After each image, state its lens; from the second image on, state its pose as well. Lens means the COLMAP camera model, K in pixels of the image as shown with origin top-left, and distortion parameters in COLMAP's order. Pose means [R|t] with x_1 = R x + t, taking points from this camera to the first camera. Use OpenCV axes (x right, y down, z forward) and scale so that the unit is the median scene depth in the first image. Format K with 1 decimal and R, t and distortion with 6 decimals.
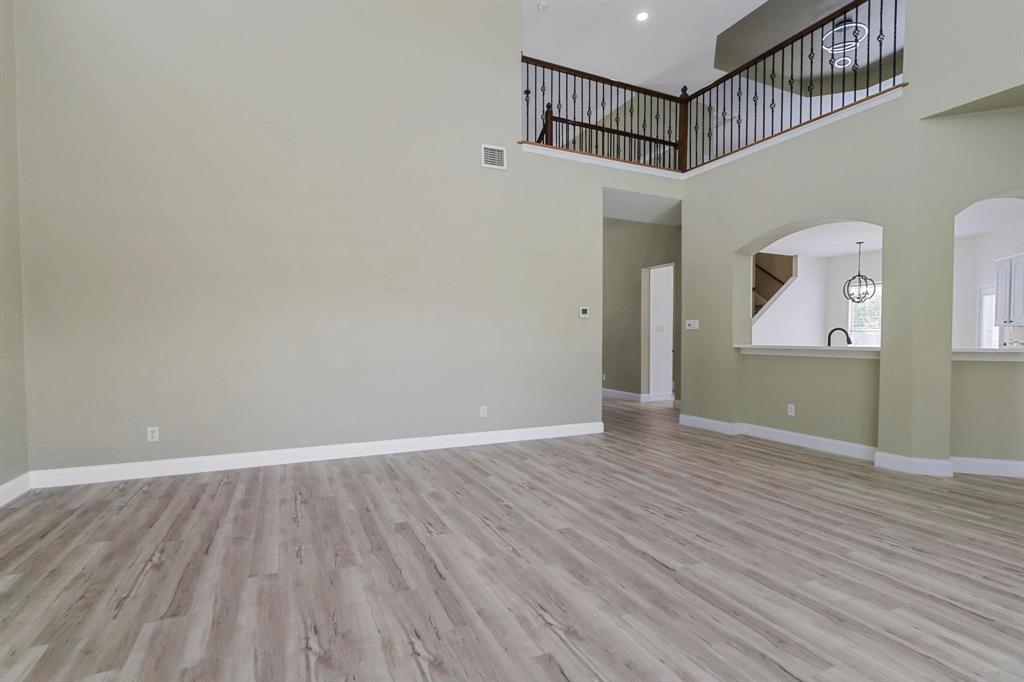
lens RADIAL K [[480.2, 0, 510.0], [0, 480.2, 330.8], [0, 0, 1]] dist [0.000109, -0.000424]
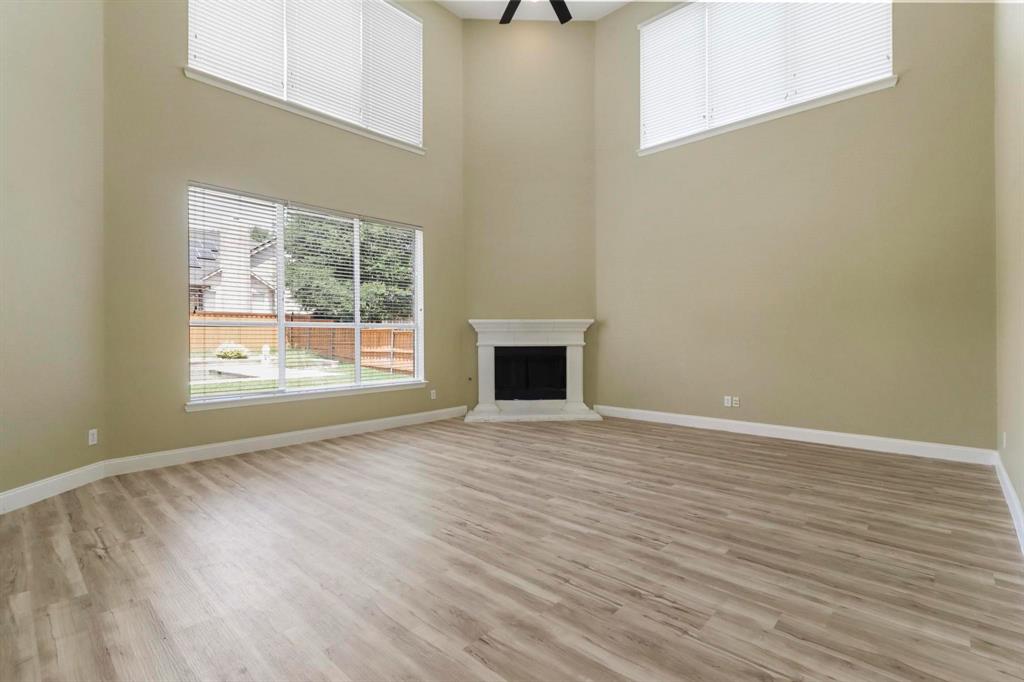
lens RADIAL K [[480.2, 0, 510.0], [0, 480.2, 330.8], [0, 0, 1]] dist [0.000109, -0.000424]
pose [[-0.926272, -0.001882, -0.376851, 0.581315], [0.006923, 0.999734, -0.022008, 0.026513], [0.376792, -0.022994, -0.926013, 1.856358]]
